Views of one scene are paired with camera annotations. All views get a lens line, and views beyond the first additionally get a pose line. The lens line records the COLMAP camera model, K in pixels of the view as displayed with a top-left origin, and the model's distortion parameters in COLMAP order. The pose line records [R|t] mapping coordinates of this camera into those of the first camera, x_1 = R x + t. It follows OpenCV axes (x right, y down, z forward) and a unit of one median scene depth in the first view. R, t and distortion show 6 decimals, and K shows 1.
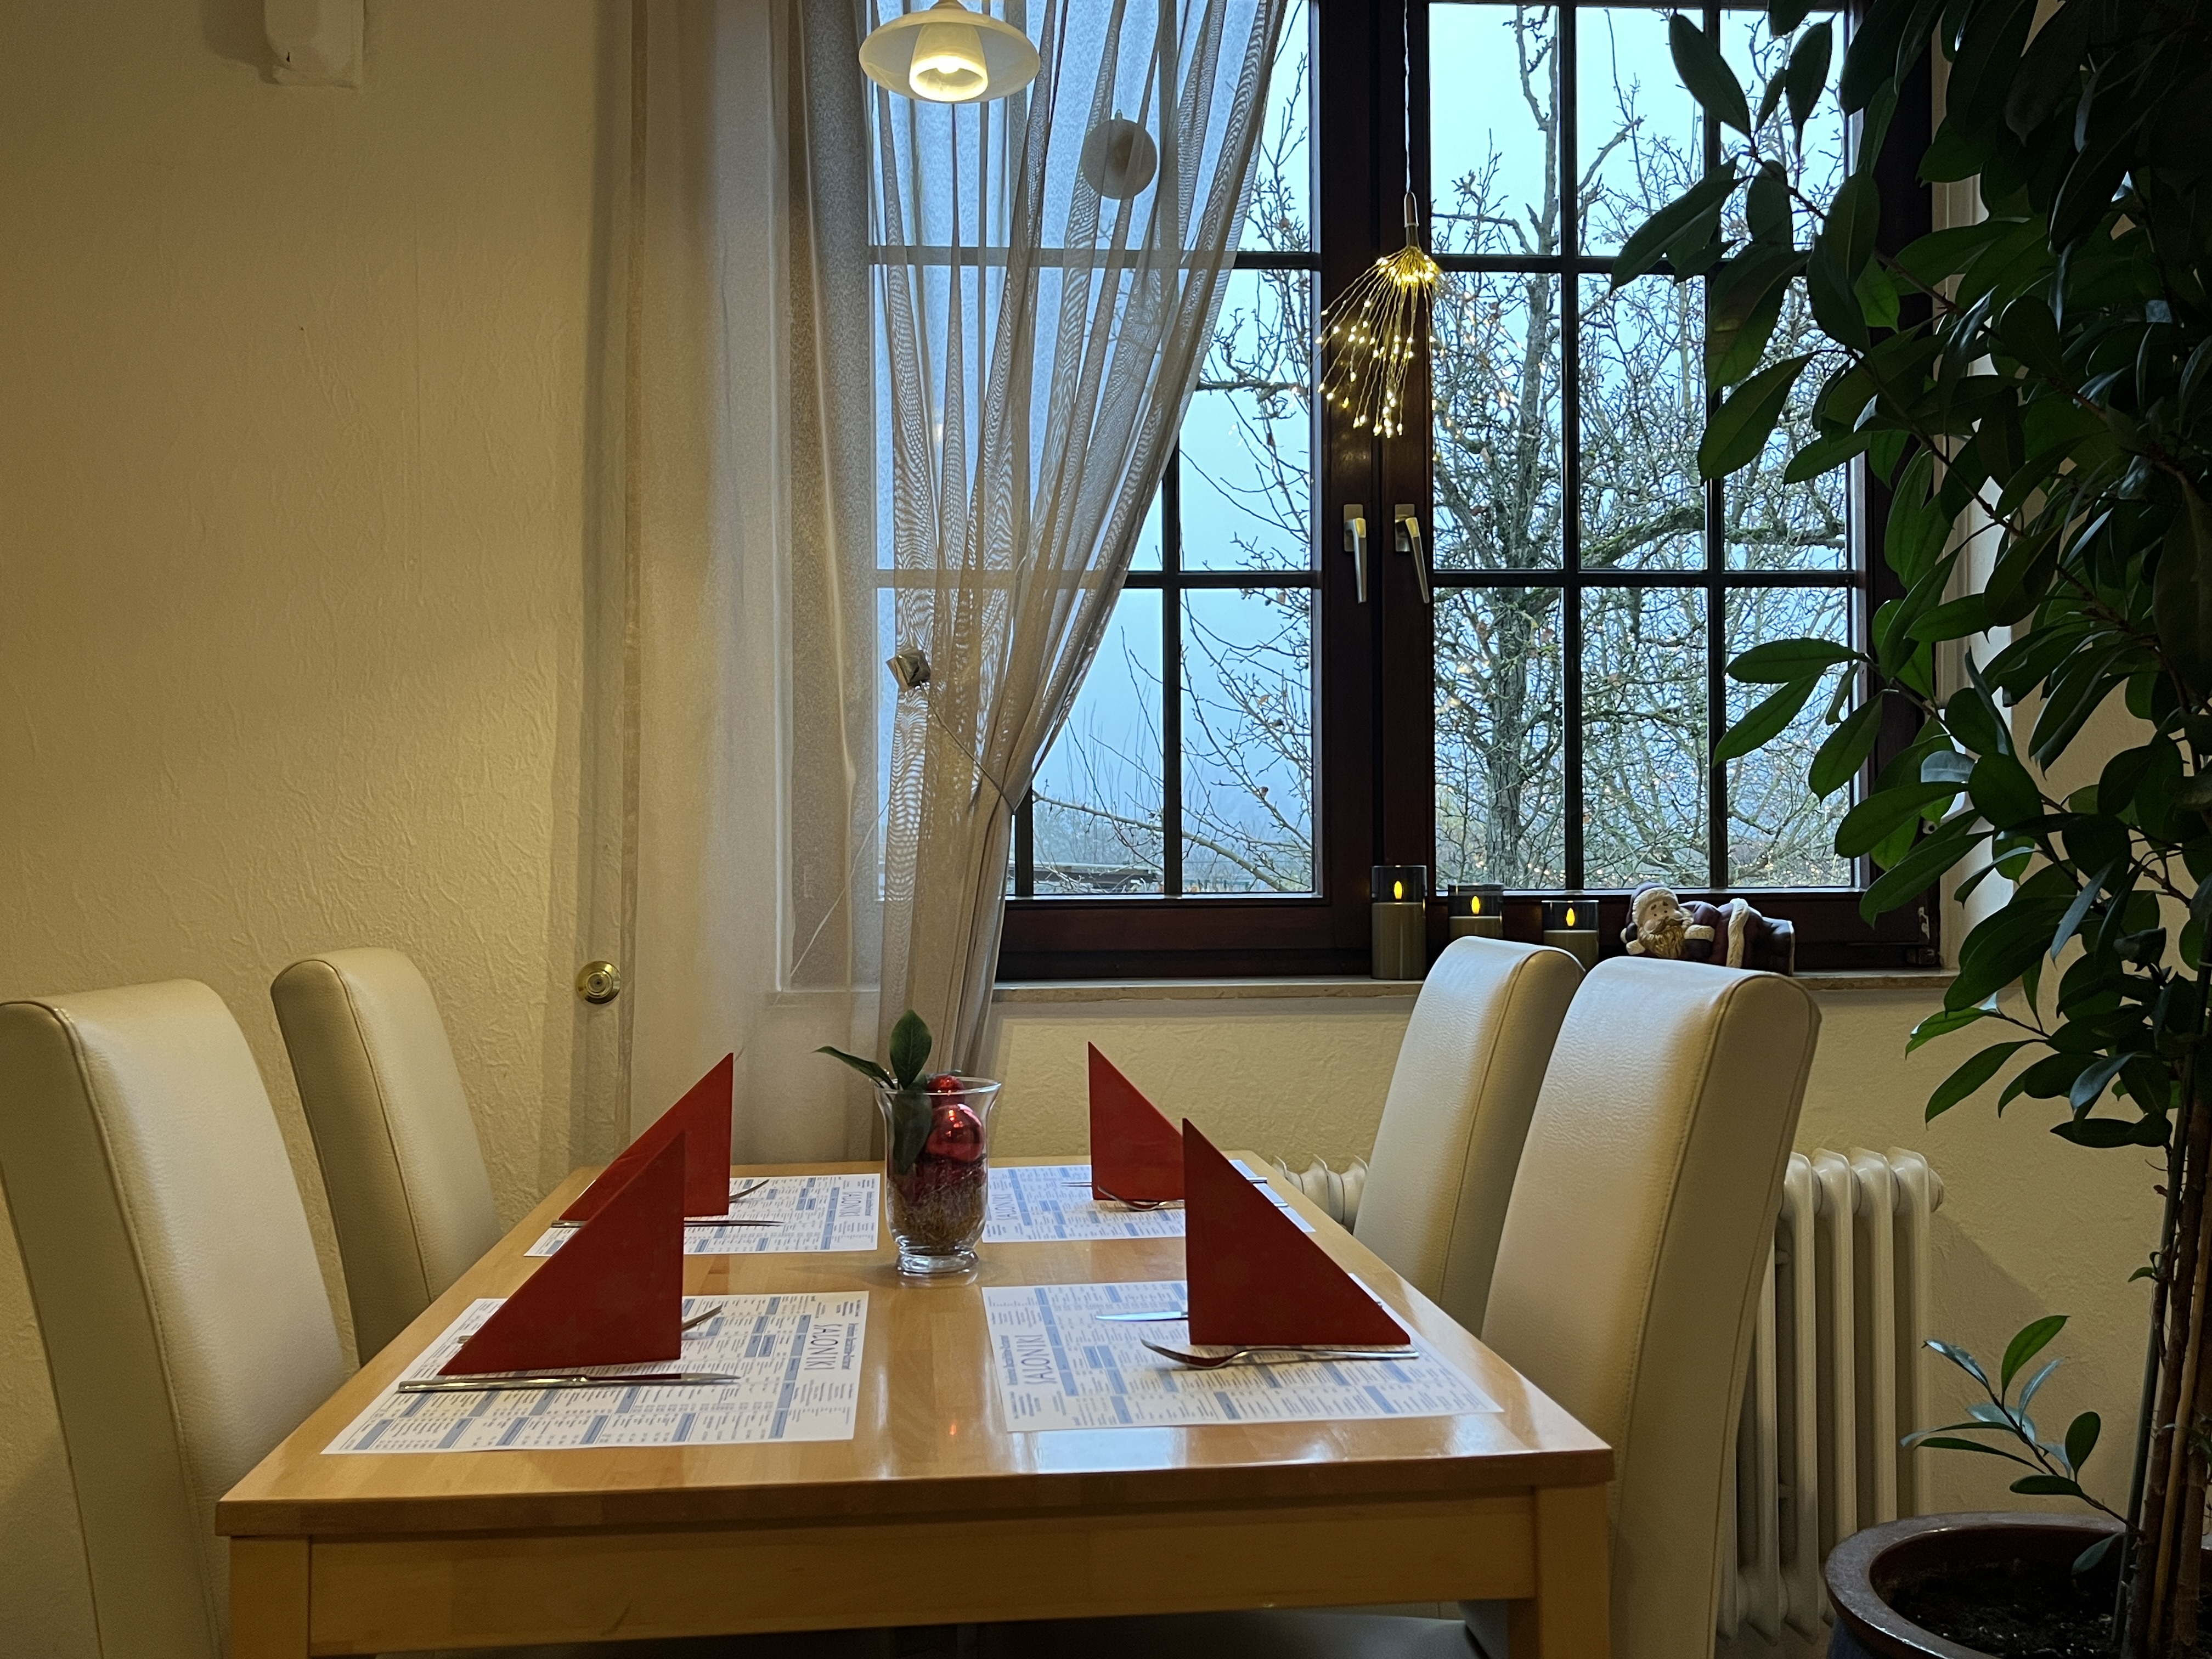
lens RADIAL K [[2021.6, 0, 1106.0], [0, 2021.6, 829.5], [0, 0, 1]] dist [0.008262, 0.013896]
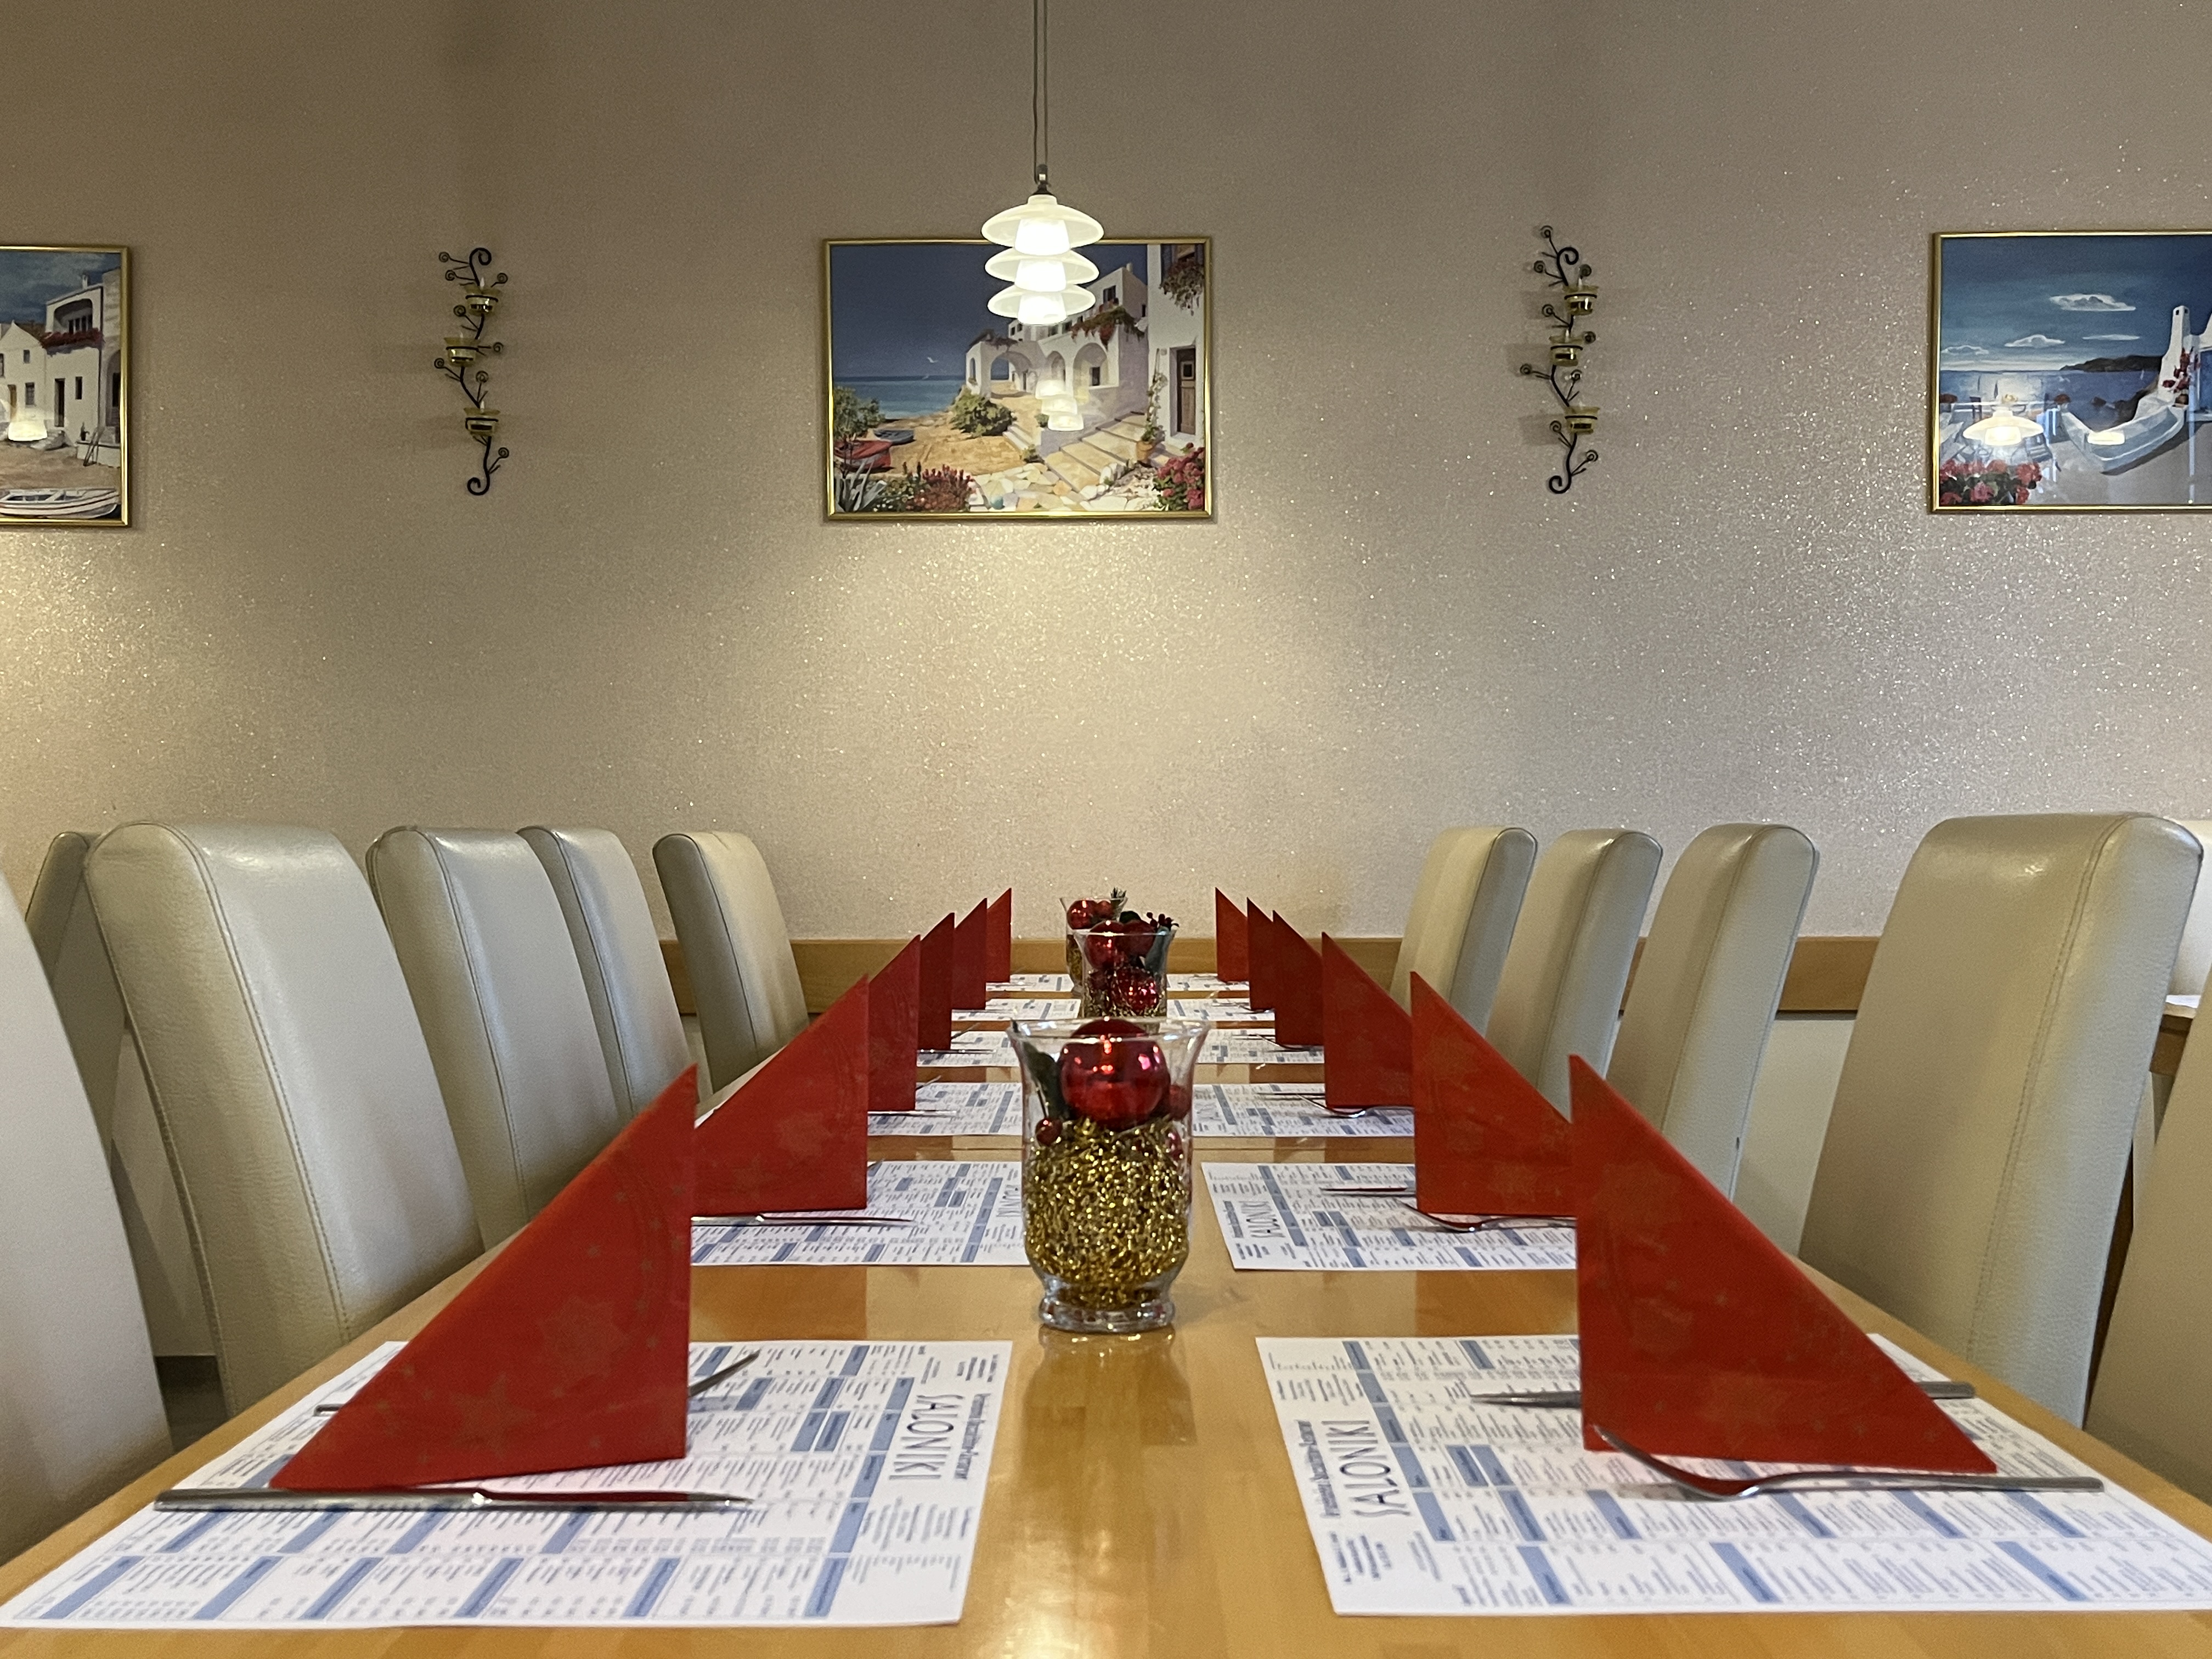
lens RADIAL K [[2593.7, 0, 1106.0], [0, 2593.7, 829.5], [0, 0, 1]] dist [-0.002001, 0.238346]
pose [[0.995692, -0.000546, -0.092724, -0.035701], [0.001349, 0.999962, 0.008593, 0.096482], [0.092716, -0.008681, 0.995655, 0.348346]]
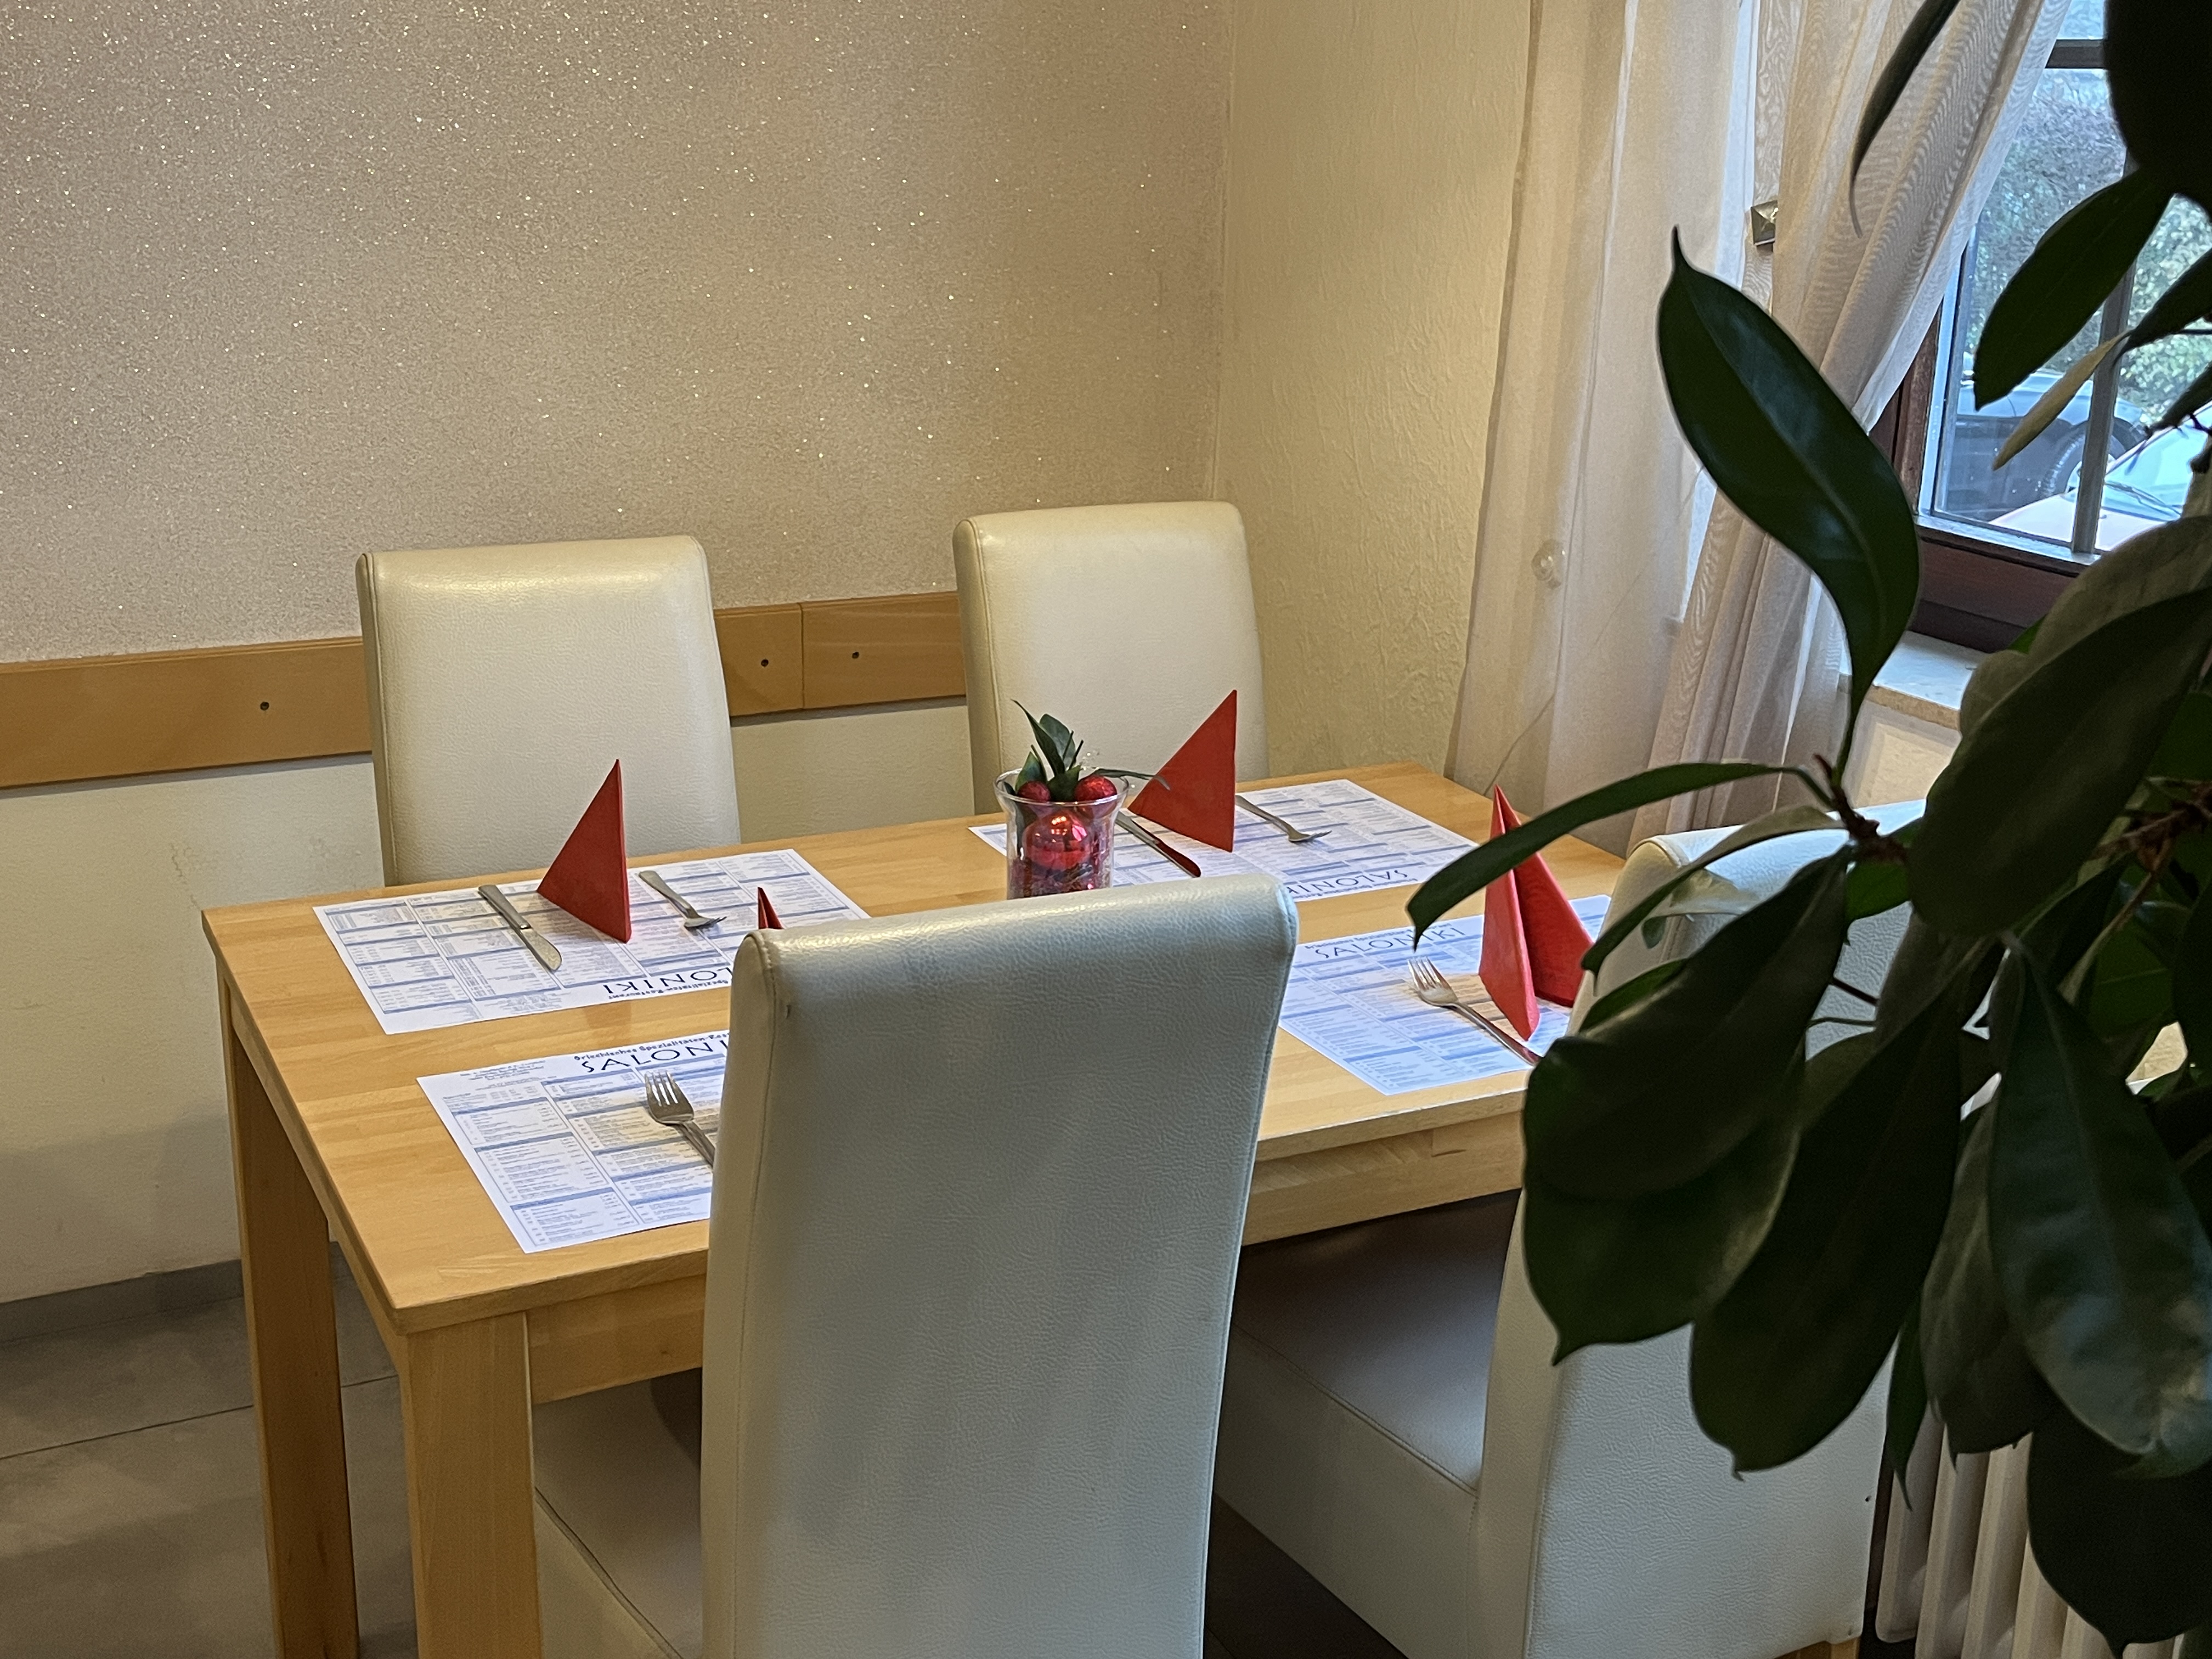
lens RADIAL K [[2477.9, 0, 1106.0], [0, 2477.9, 829.5], [0, 0, 1]] dist [-0.006286, -0.002973]
pose [[0.380699, 0.284685, -0.879786, 1.273380], [-0.017013, 0.953425, 0.301151, -0.264353], [0.924542, -0.099680, 0.367811, 0.834144]]
